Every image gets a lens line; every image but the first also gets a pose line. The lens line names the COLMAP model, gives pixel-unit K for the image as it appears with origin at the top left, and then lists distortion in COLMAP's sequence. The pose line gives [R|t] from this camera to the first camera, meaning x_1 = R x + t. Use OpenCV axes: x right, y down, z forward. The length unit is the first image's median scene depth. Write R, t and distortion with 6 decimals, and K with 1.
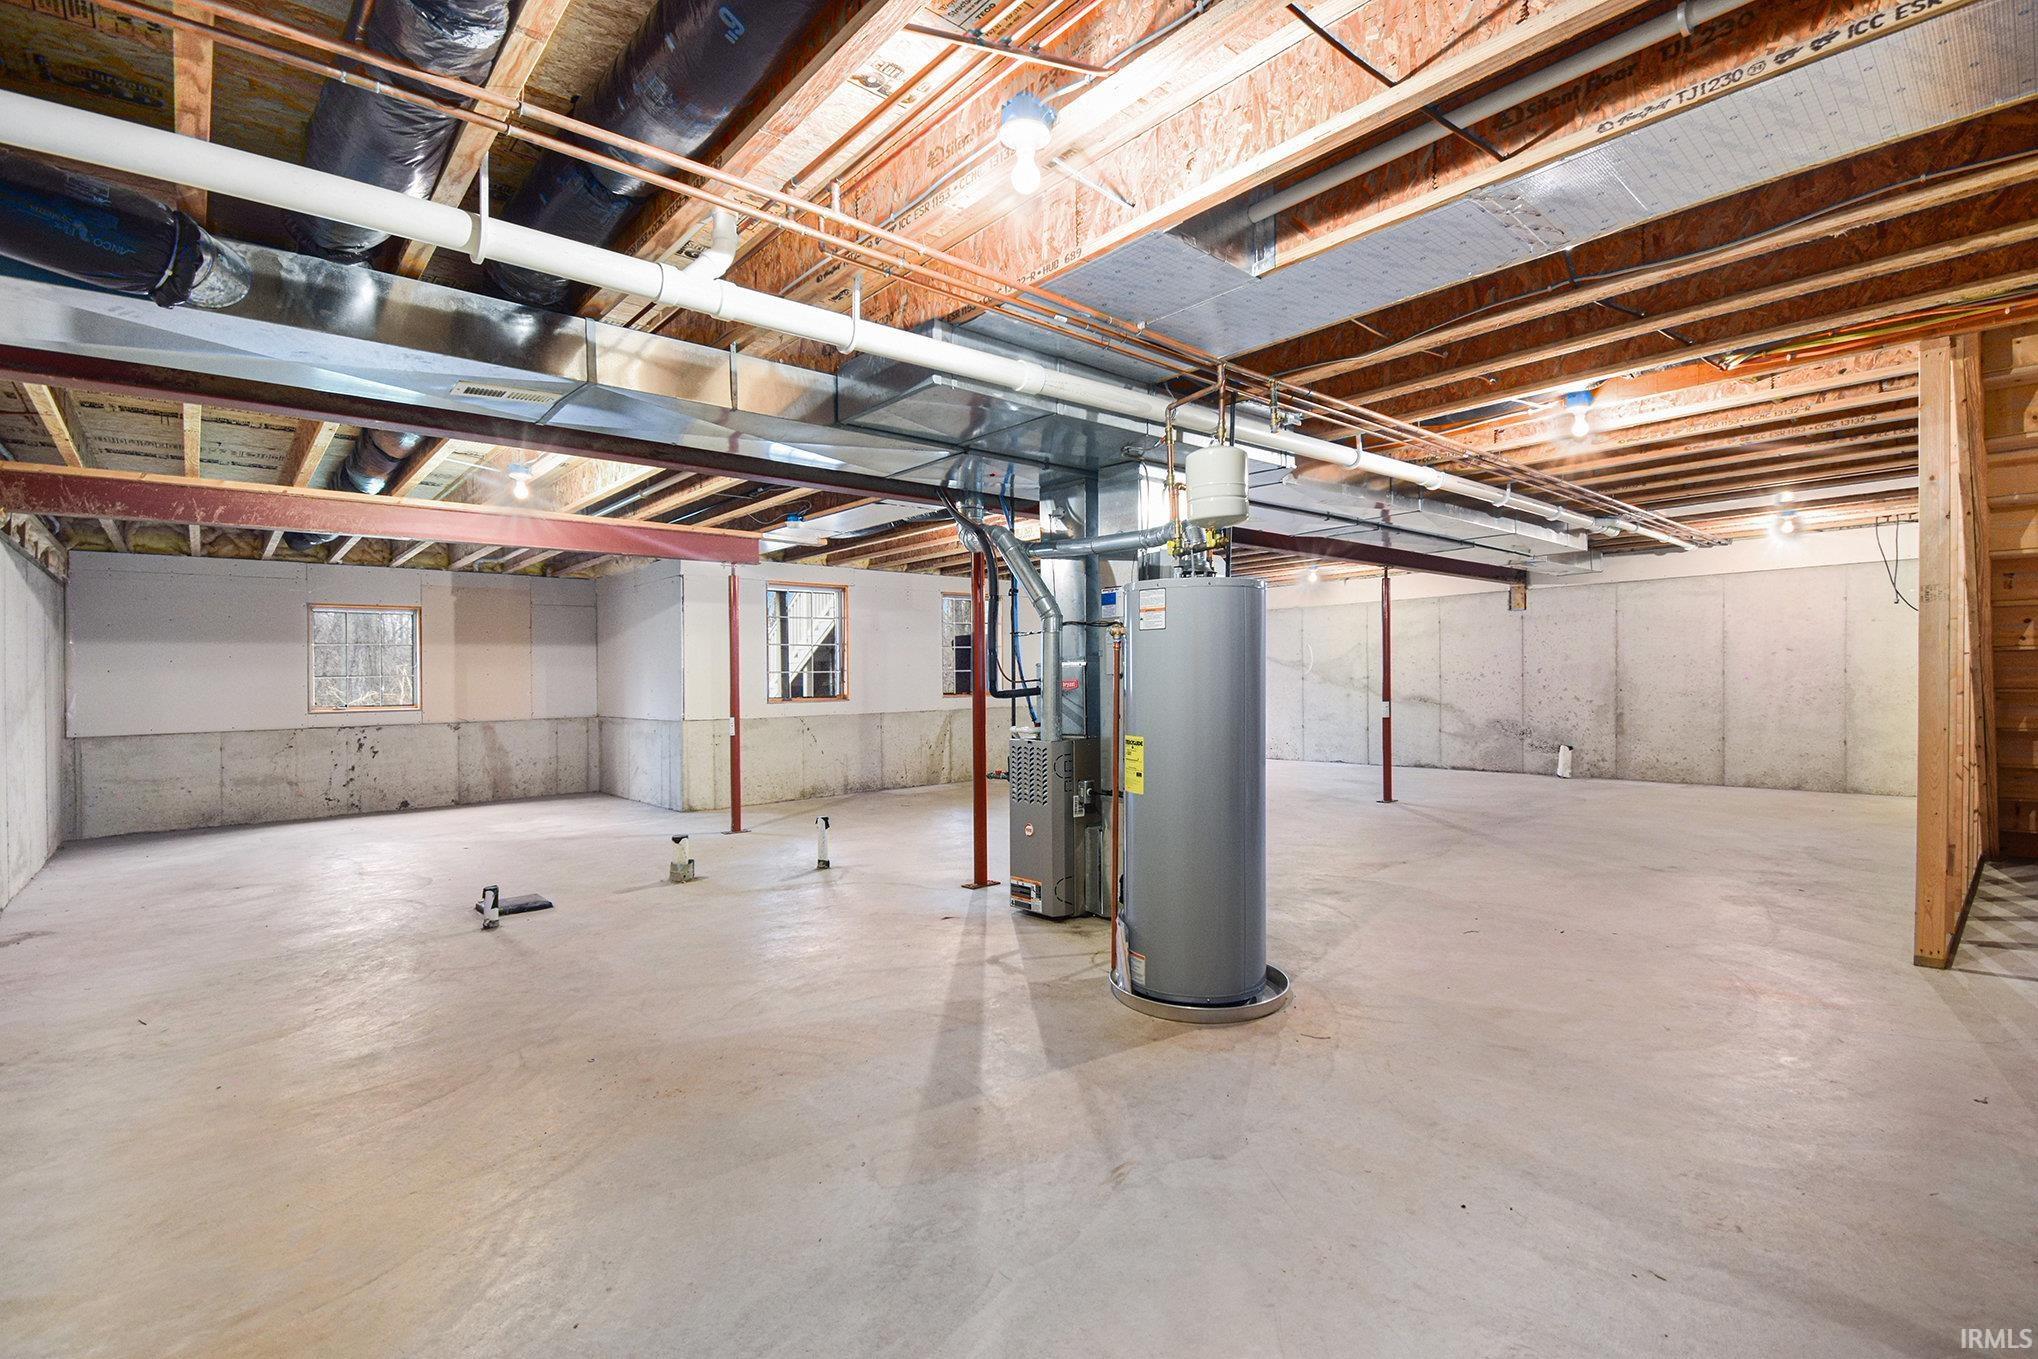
lens RADIAL K [[926.1, 0, 1023.0], [0, 926.1, 682.6], [0, 0, 1]] dist [0.005814, -0.002178]
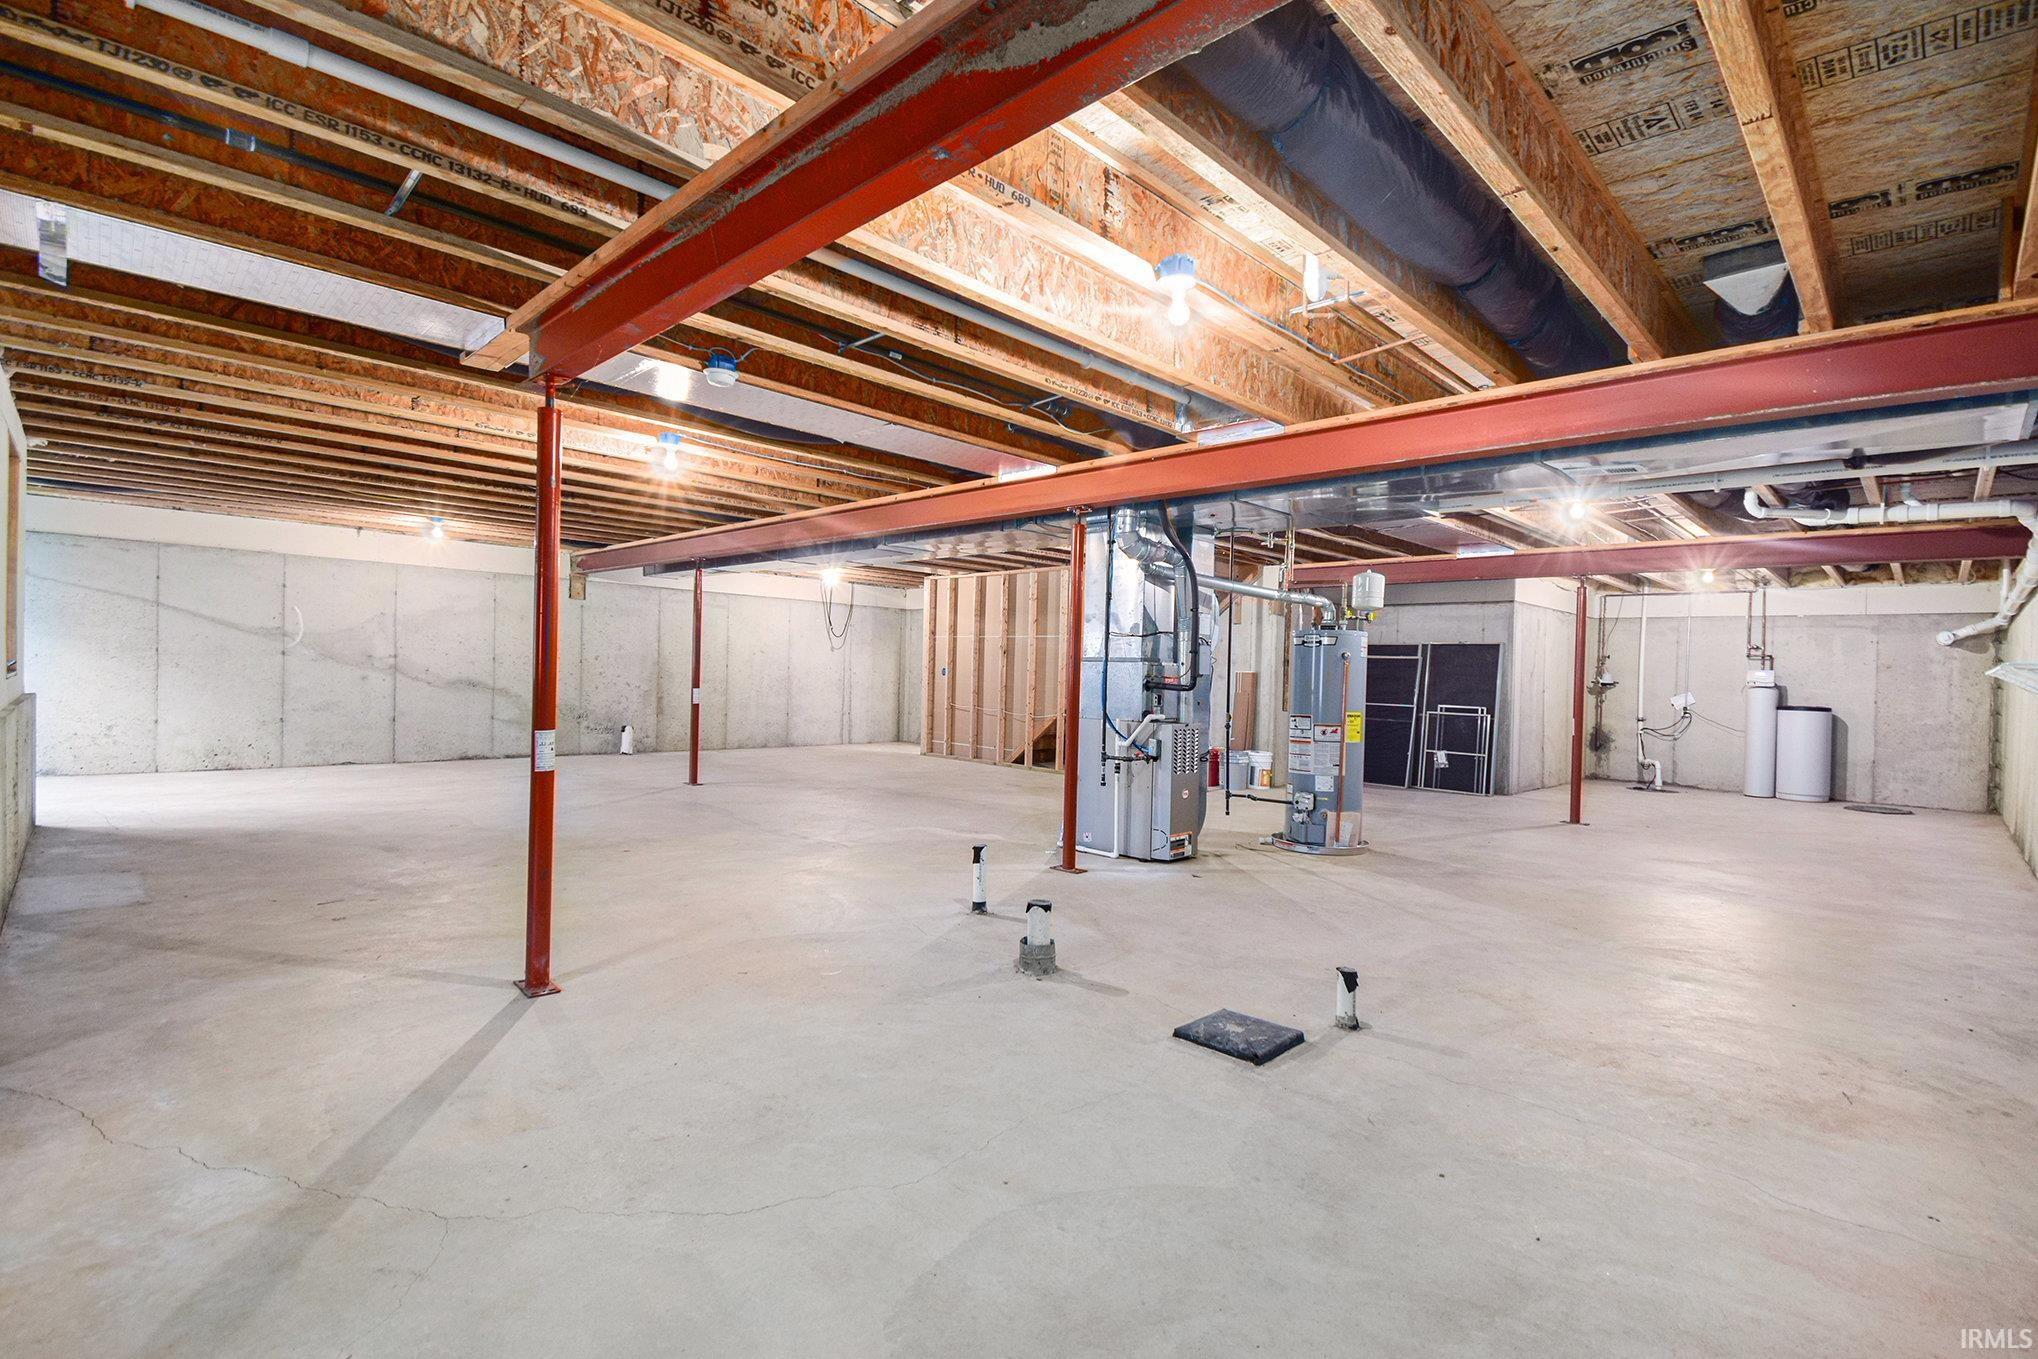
lens RADIAL K [[926.1, 0, 1023.4], [0, 926.1, 683.4], [0, 0, 1]] dist [0.005814, -0.002178]
pose [[-0.066501, 0.005039, 0.997774, -0.581951], [-0.027090, 0.999609, -0.006854, 0.010946], [-0.997419, -0.027486, -0.066338, 0.605937]]
